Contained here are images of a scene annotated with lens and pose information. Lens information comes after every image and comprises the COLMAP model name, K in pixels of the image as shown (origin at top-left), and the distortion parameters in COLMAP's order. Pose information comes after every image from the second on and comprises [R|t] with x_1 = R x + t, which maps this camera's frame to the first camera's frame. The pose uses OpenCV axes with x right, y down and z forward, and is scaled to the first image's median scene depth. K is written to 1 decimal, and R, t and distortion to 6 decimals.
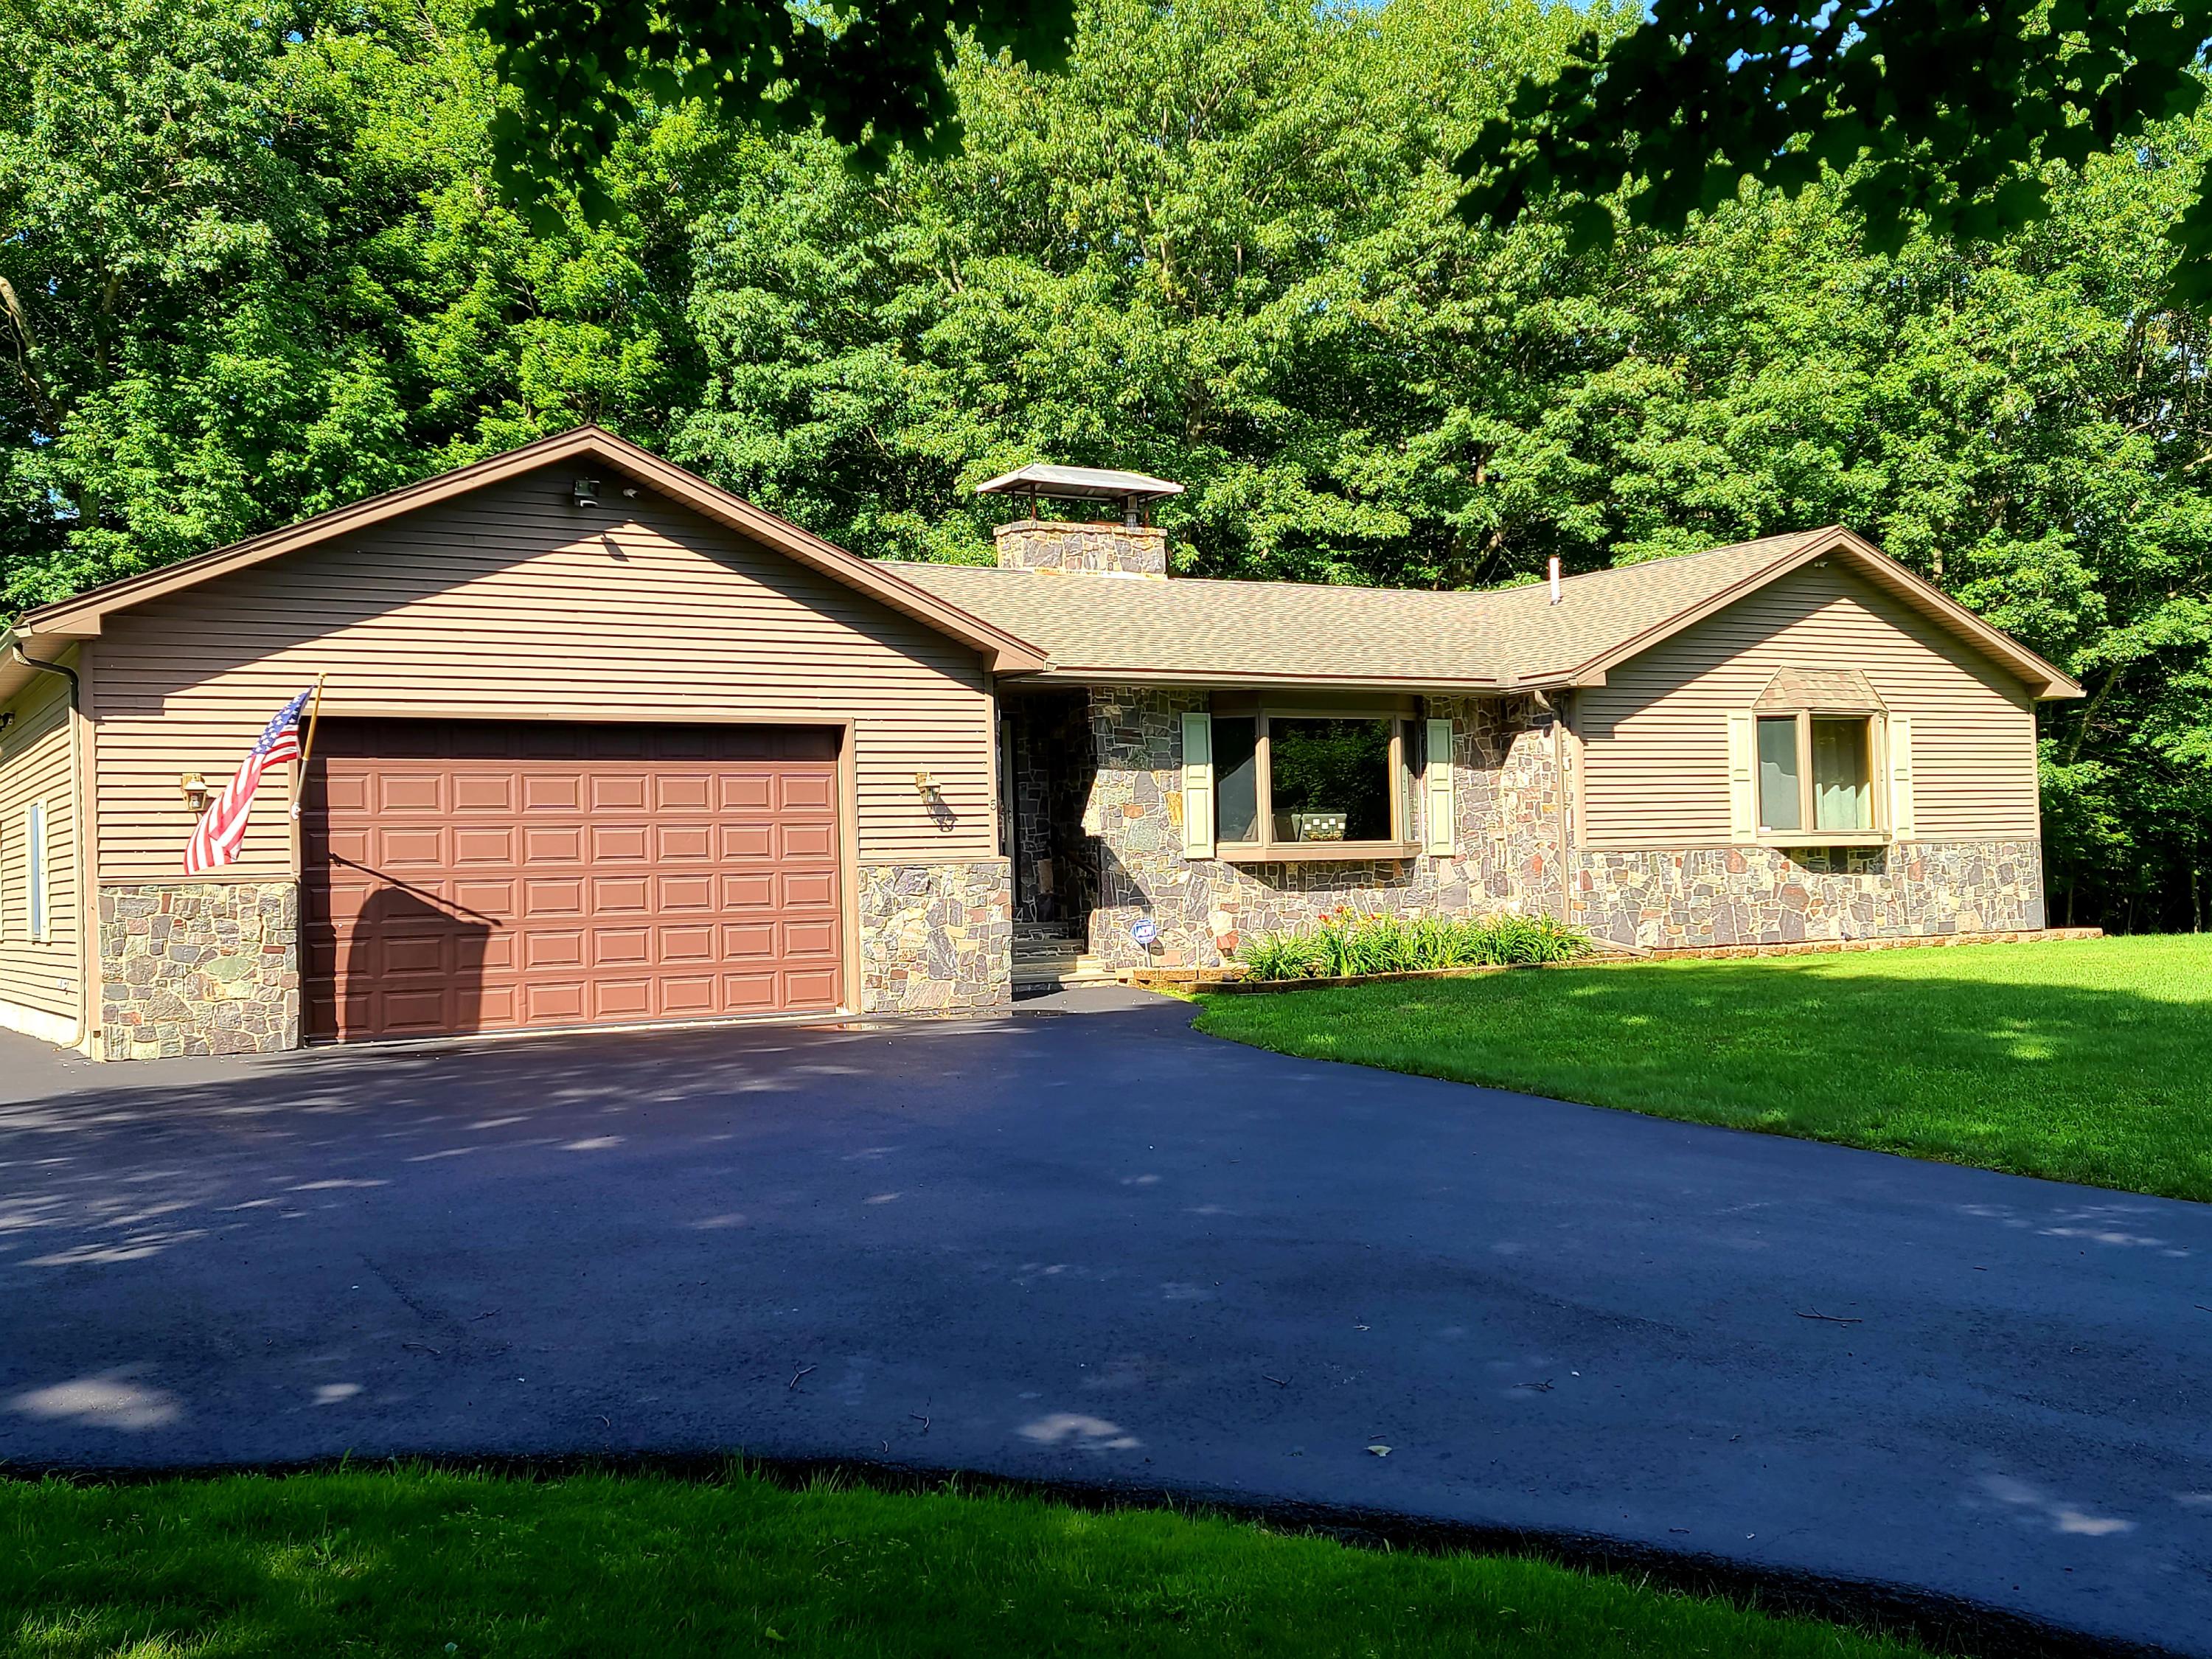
lens RADIAL K [[2220.9, 0, 1116.4], [0, 2220.9, 821.7], [0, 0, 1]] dist [0.053608, 0.000000]
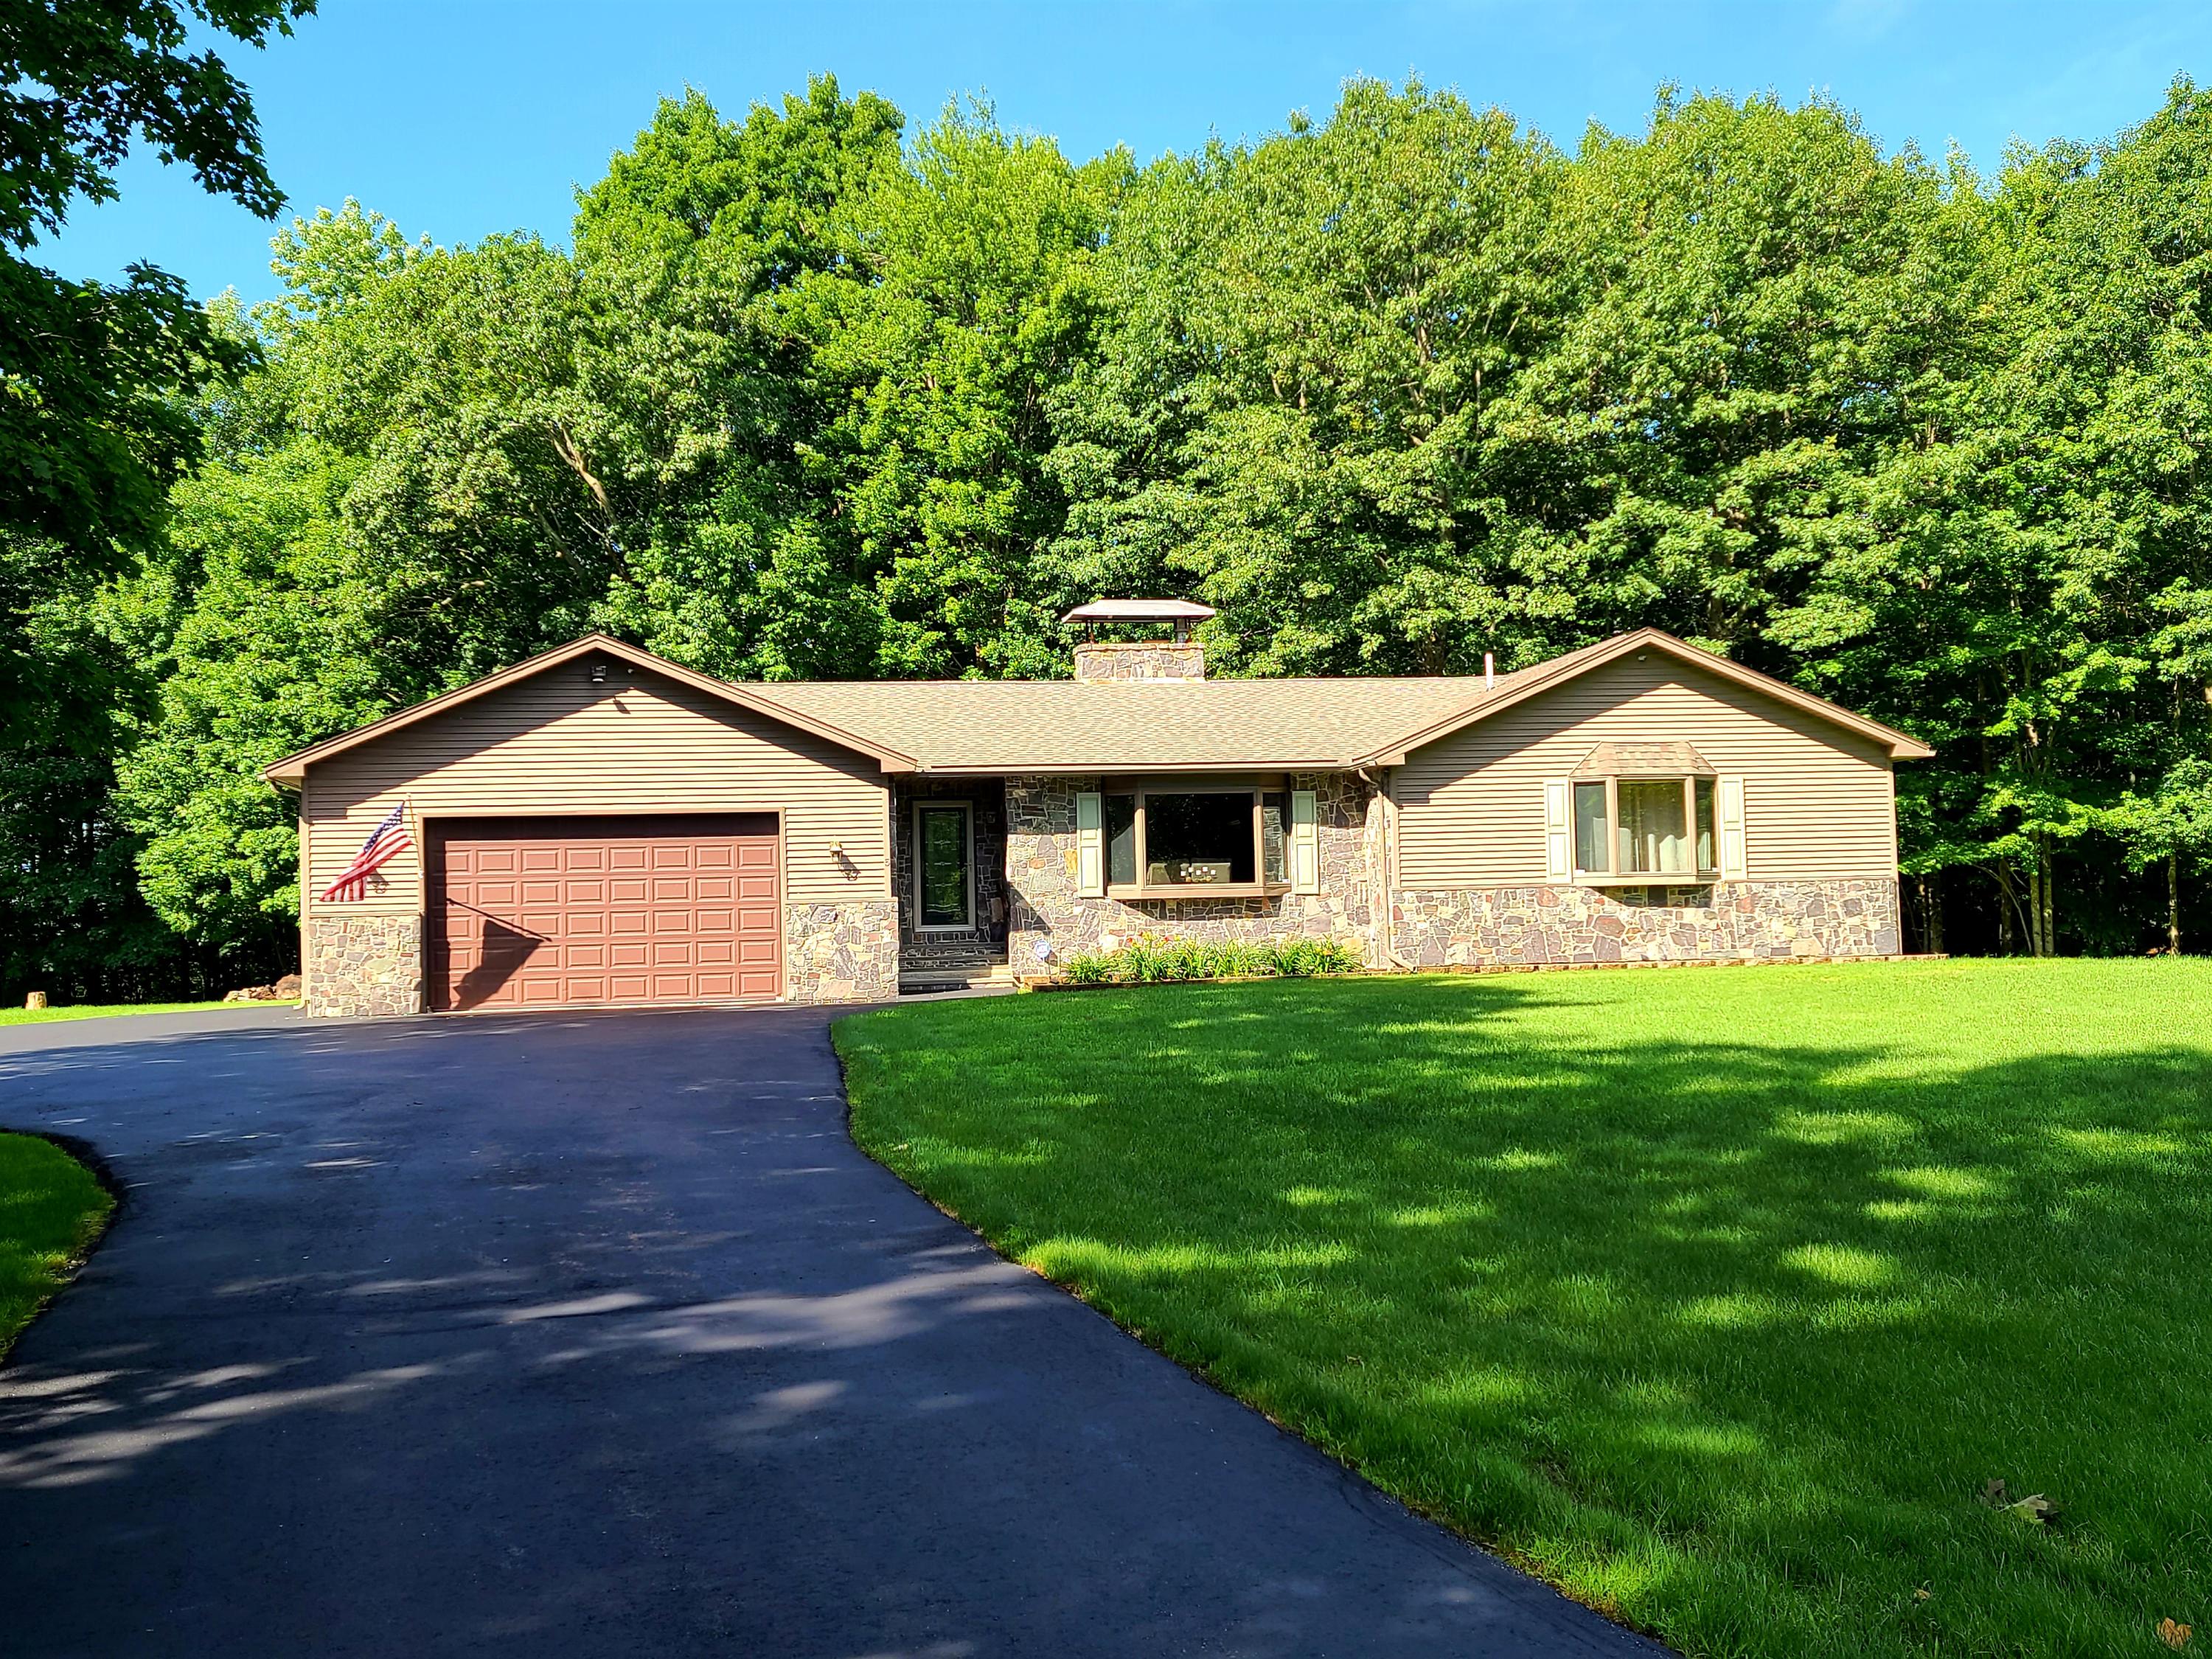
lens RADIAL K [[2220.9, 0, 1146.1], [0, 2220.9, 830.1], [0, 0, 1]] dist [0.053608, 0.000000]
pose [[0.929526, -0.012159, -0.368557, 0.520371], [0.010004, 0.999920, -0.007758, -0.012793], [0.368622, 0.003524, 0.929573, -0.252459]]
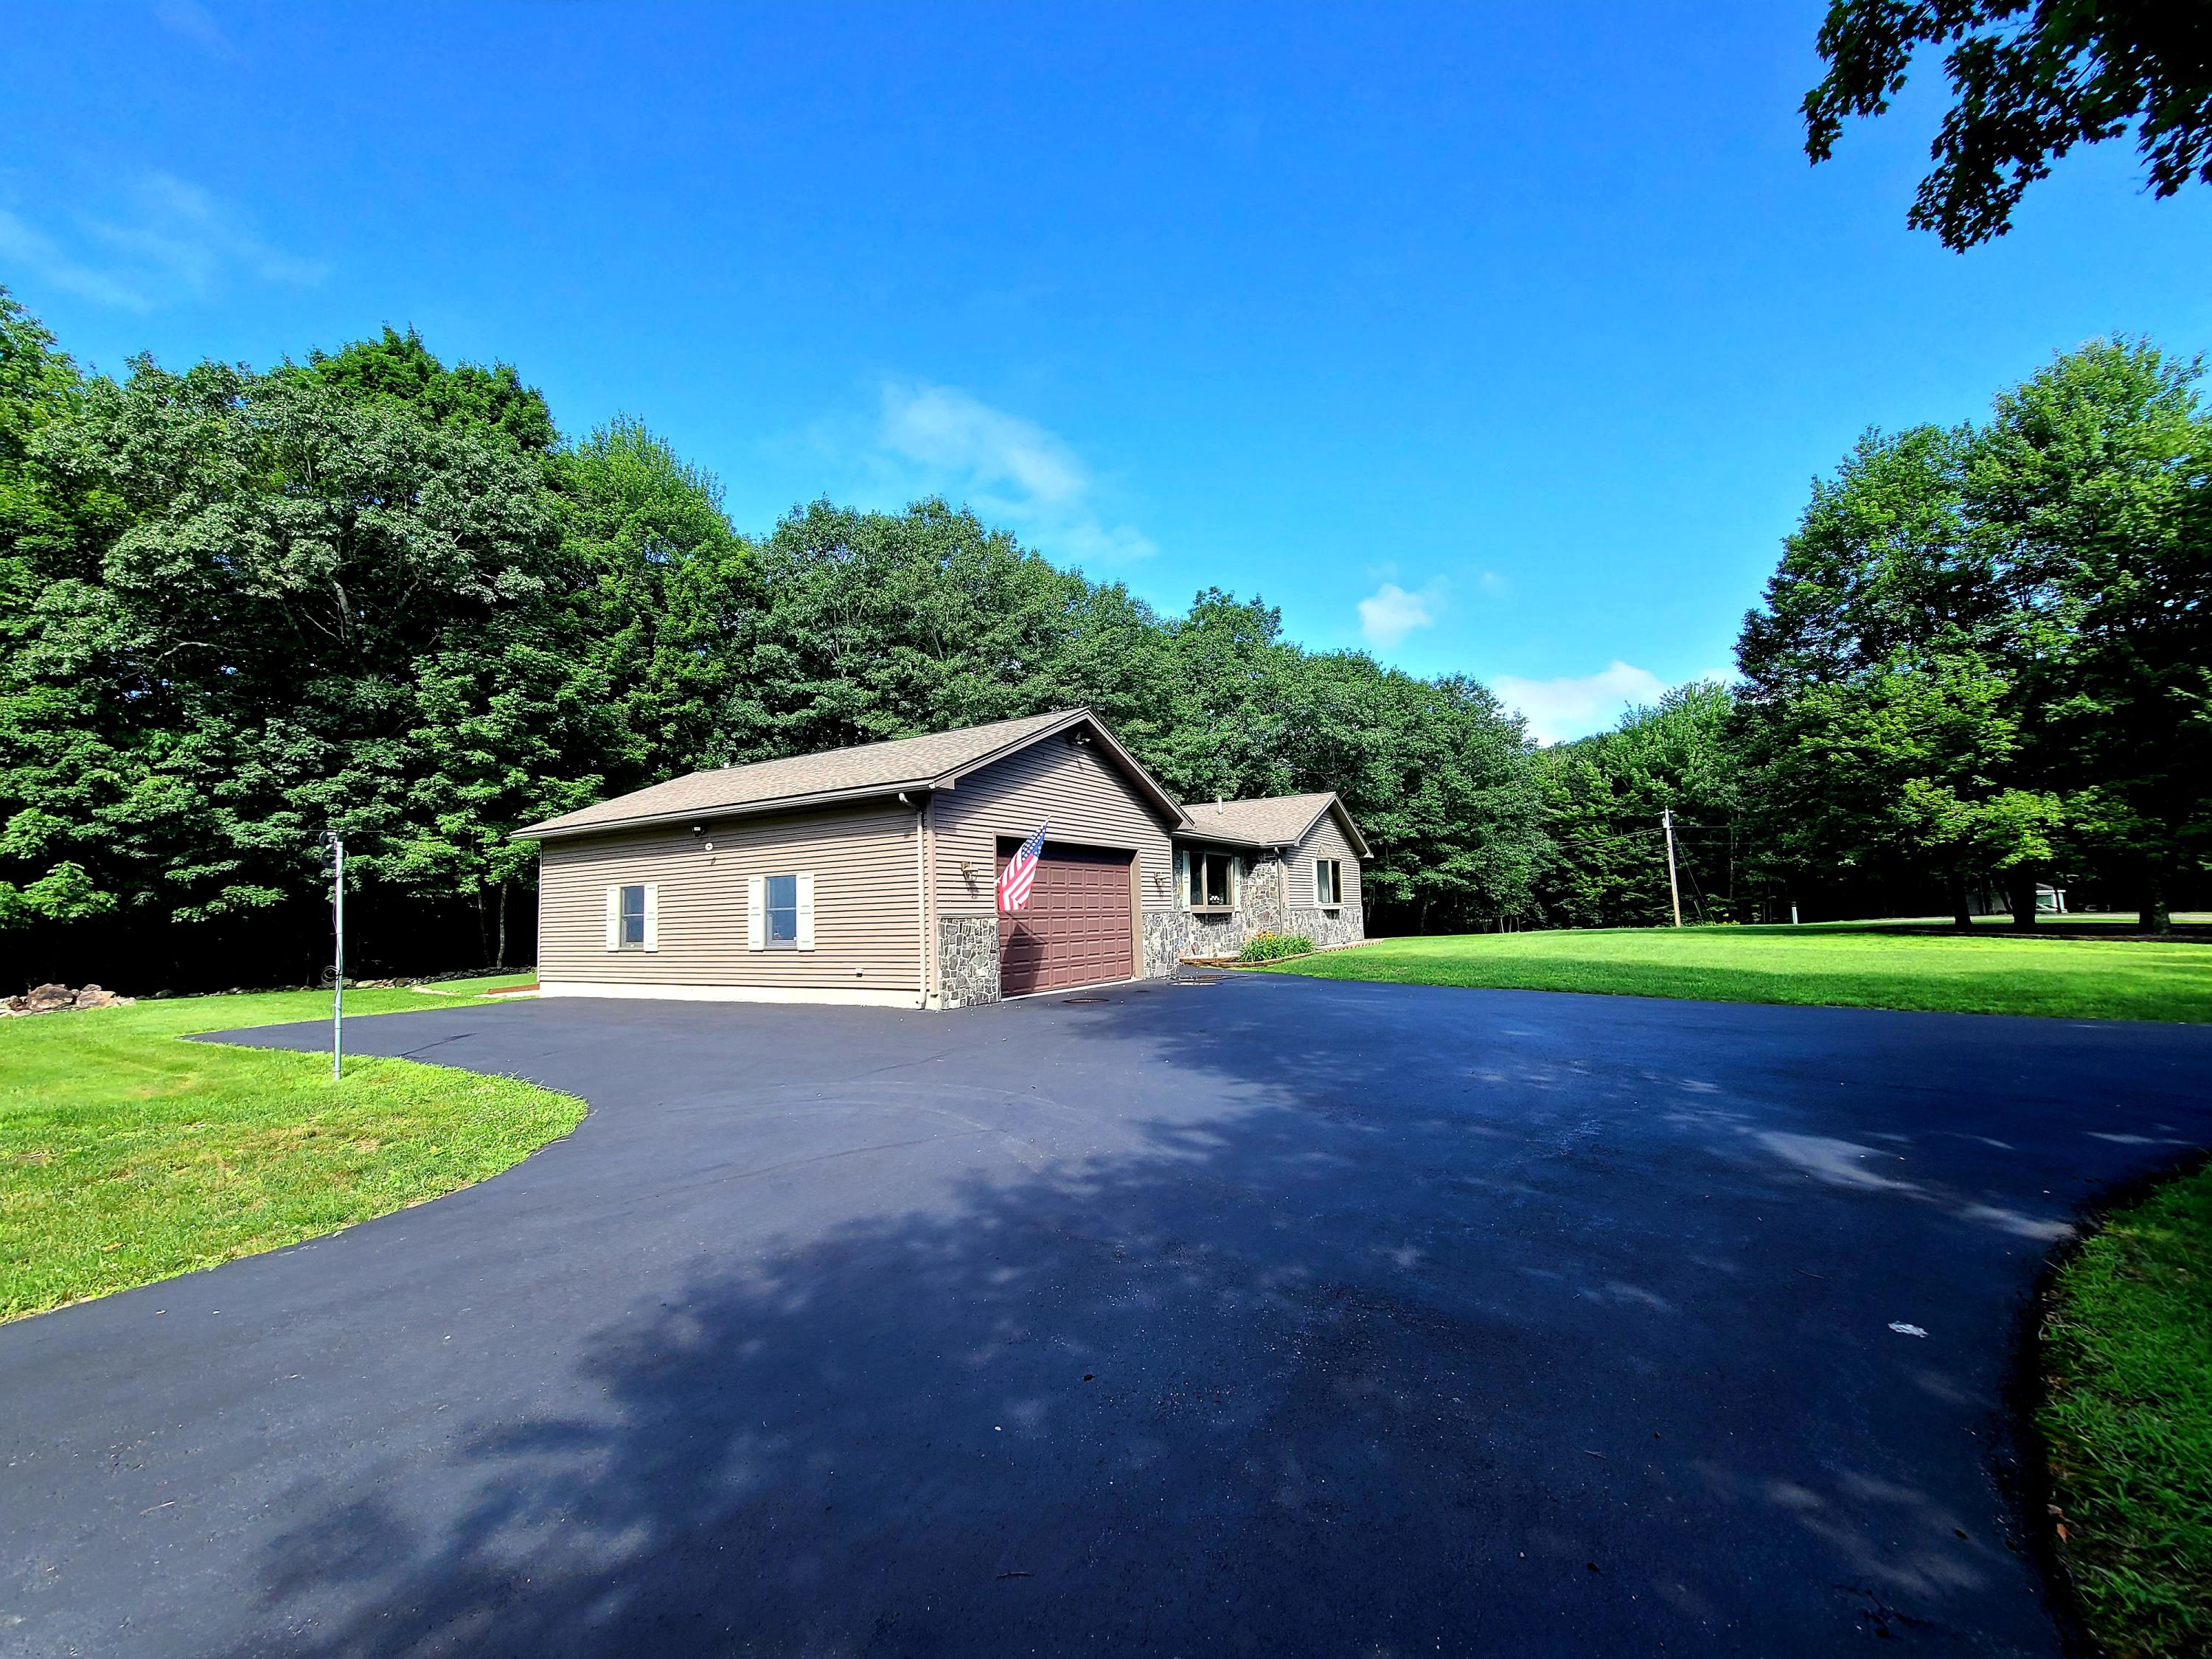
lens RADIAL K [[904.9, 0, 1107.5], [0, 904.9, 843.7], [0, 0, 1]] dist [-0.005463, 0.002447]
pose [[0.895099, 0.042966, 0.443793, -0.418596], [-0.014267, 0.997596, -0.067807, 0.009669], [-0.445640, 0.054362, 0.893560, 0.151422]]
